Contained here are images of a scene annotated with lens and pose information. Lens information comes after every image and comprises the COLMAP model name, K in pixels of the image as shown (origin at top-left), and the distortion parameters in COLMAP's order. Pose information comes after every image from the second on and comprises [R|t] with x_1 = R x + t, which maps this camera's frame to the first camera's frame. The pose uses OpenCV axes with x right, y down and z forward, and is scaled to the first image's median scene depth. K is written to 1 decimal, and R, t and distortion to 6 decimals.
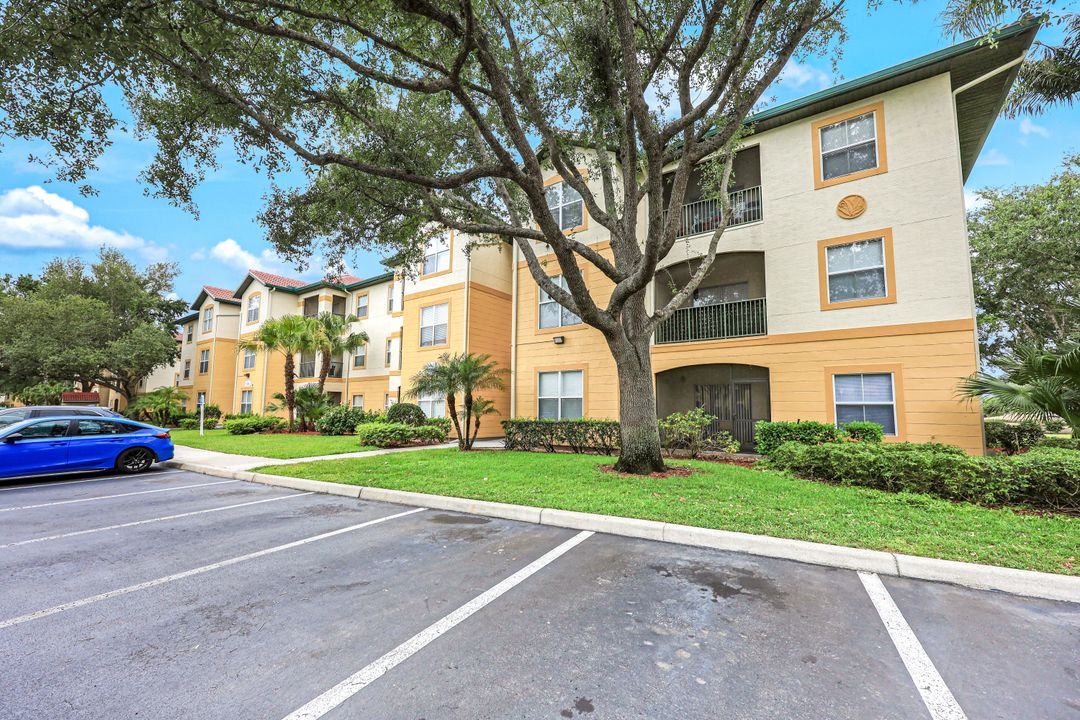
lens RADIAL K [[441.7, 0, 539.1], [0, 441.7, 357.2], [0, 0, 1]] dist [-0.000765, -0.000163]
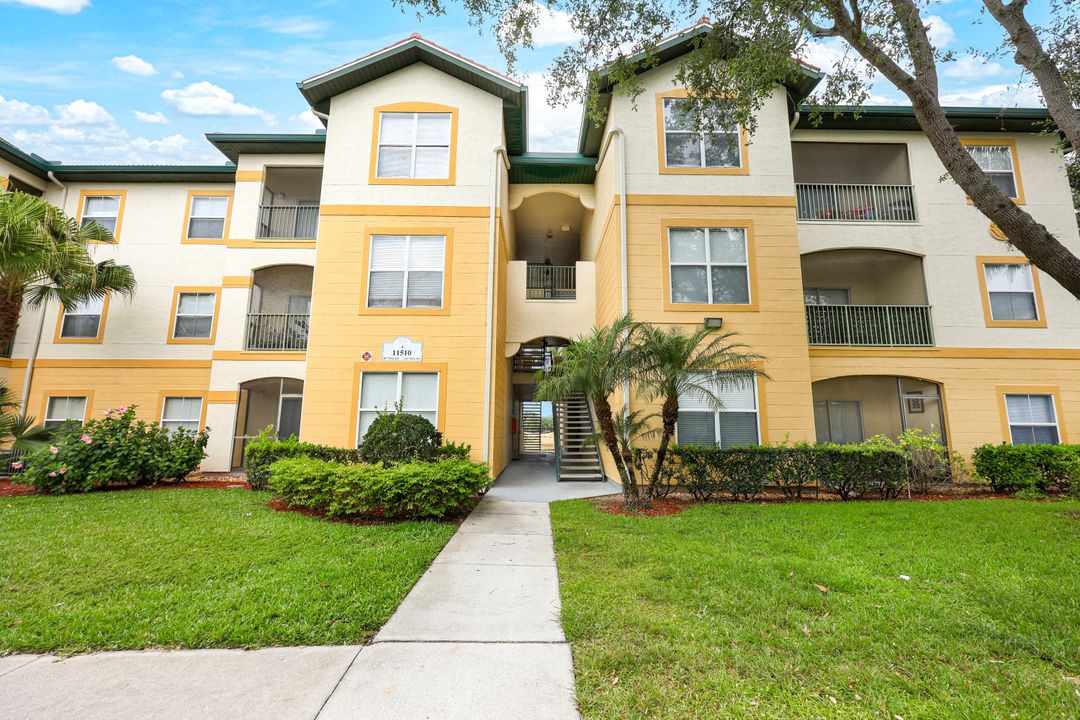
lens RADIAL K [[429.3, 0, 532.5], [0, 429.3, 350.6], [0, 0, 1]] dist [-0.000731, -0.000150]
pose [[0.807720, 0.096612, 0.581596, -0.646393], [-0.074701, 0.995302, -0.061589, 0.071647], [-0.584814, 0.006301, 0.811143, 0.758373]]
